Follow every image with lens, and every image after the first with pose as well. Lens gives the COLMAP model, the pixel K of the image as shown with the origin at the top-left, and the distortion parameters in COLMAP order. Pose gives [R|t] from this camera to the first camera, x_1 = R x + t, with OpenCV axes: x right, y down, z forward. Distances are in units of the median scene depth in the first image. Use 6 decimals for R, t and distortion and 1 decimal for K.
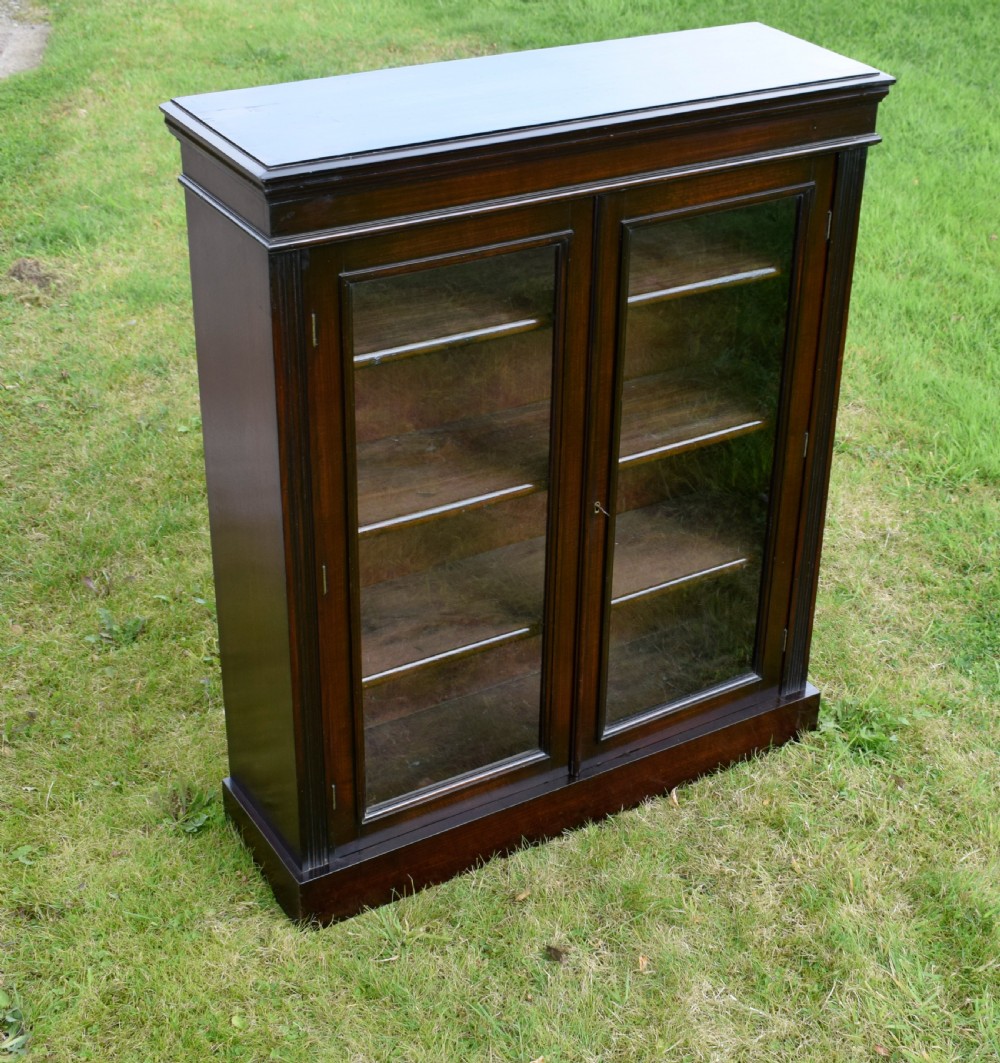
lens RADIAL K [[1849.7, 0, 632.6], [0, 1849.7, 533.9], [0, 0, 1]] dist [-0.023093, 0.003658]
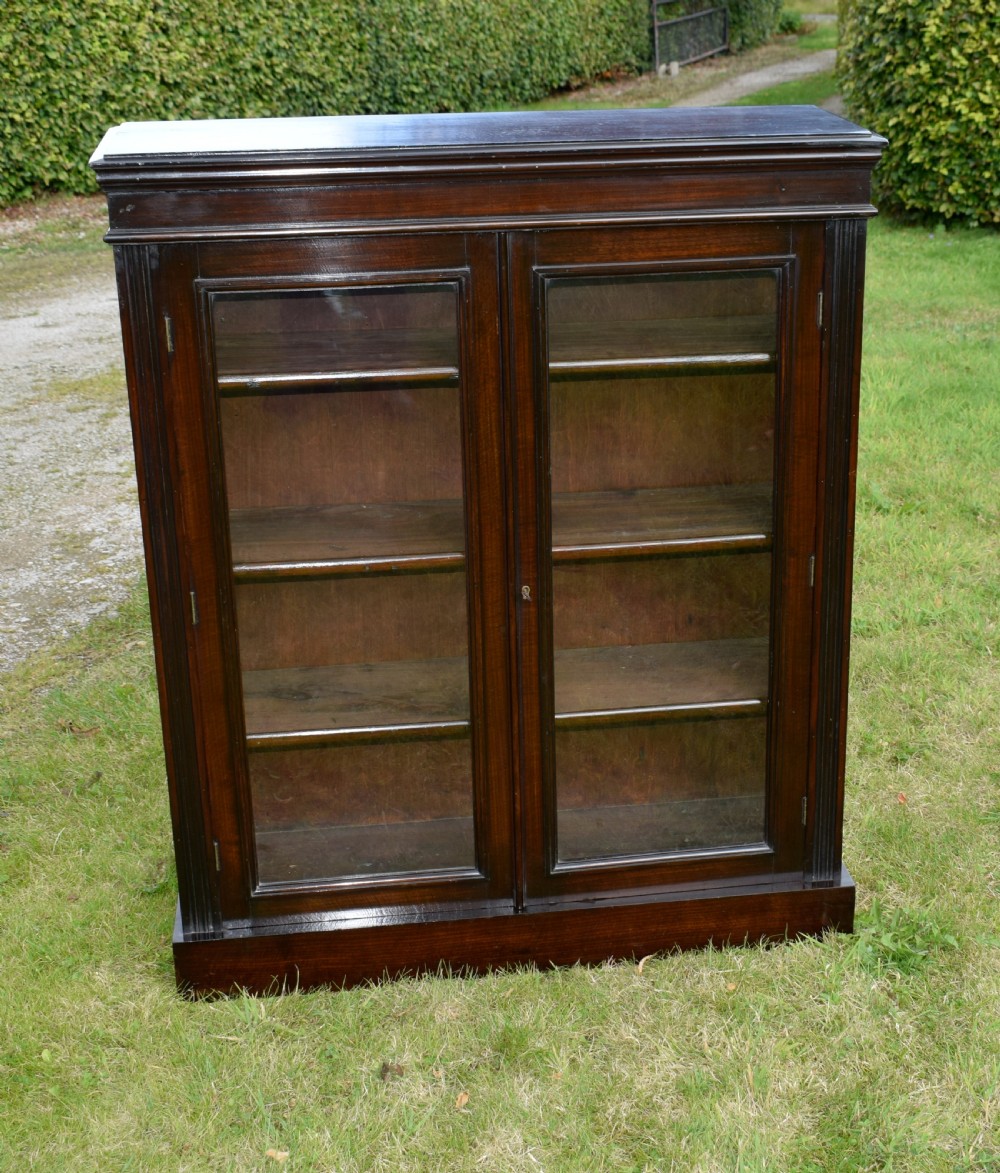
lens RADIAL K [[1904.8, 0, 595.4], [0, 1904.8, 579.0], [0, 0, 1]] dist [-0.008184, -0.040427]
pose [[0.900288, 0.100191, -0.423607, 0.369507], [-0.169927, 0.976830, -0.130105, 0.086372], [0.400756, 0.189114, 0.896454, 0.151409]]
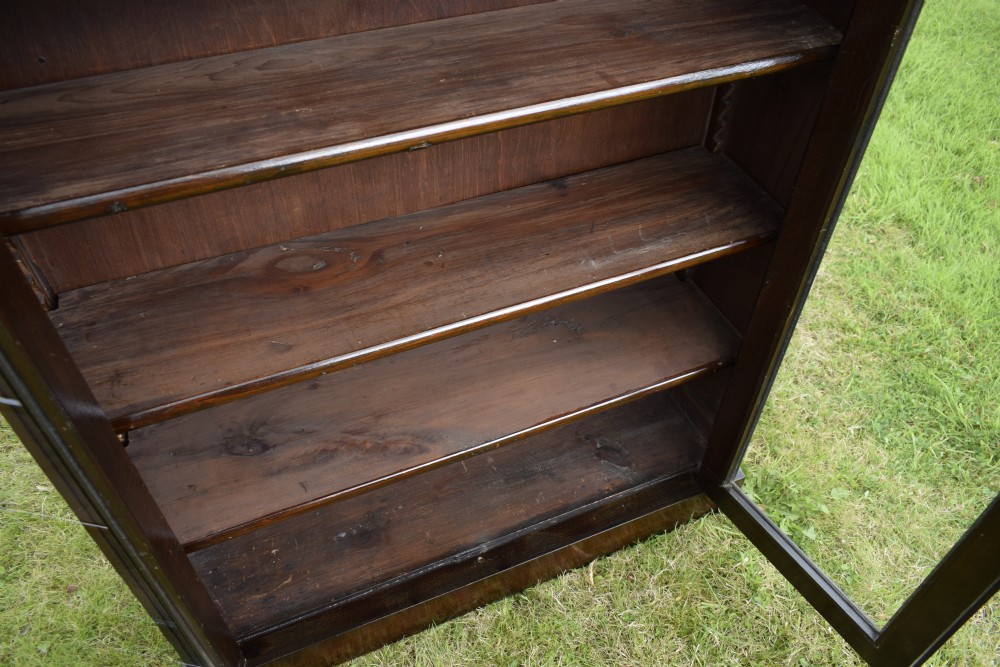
lens RADIAL K [[762.8, 0, 502.6], [0, 762.8, 331.6], [0, 0, 1]] dist [-0.019541, 0.005811]
pose [[0.981123, 0.108880, -0.159822, 0.027672], [-0.064042, 0.962741, 0.262731, -0.103078], [0.182473, -0.247536, 0.951541, 0.616720]]
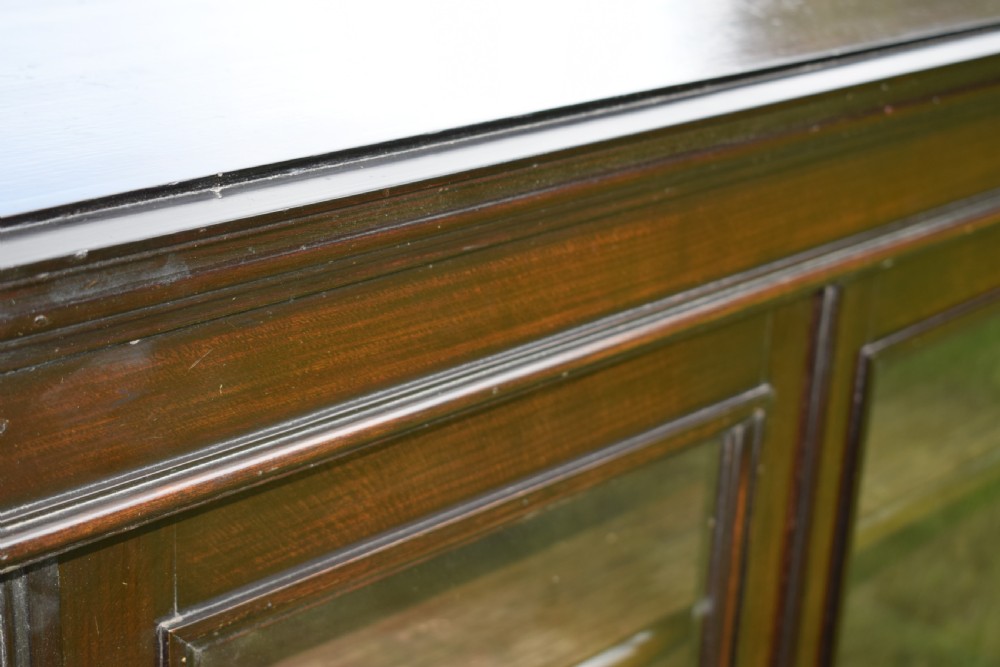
lens RADIAL K [[1828.8, 0, 499.9], [0, 1828.8, 333.6], [0, 0, 1]] dist [-0.012965, 0.046839]
pose [[0.980744, -0.070778, 0.182019, -0.118503], [0.098740, 0.983825, -0.149462, -0.104508], [-0.168497, 0.164556, 0.971869, 0.549795]]
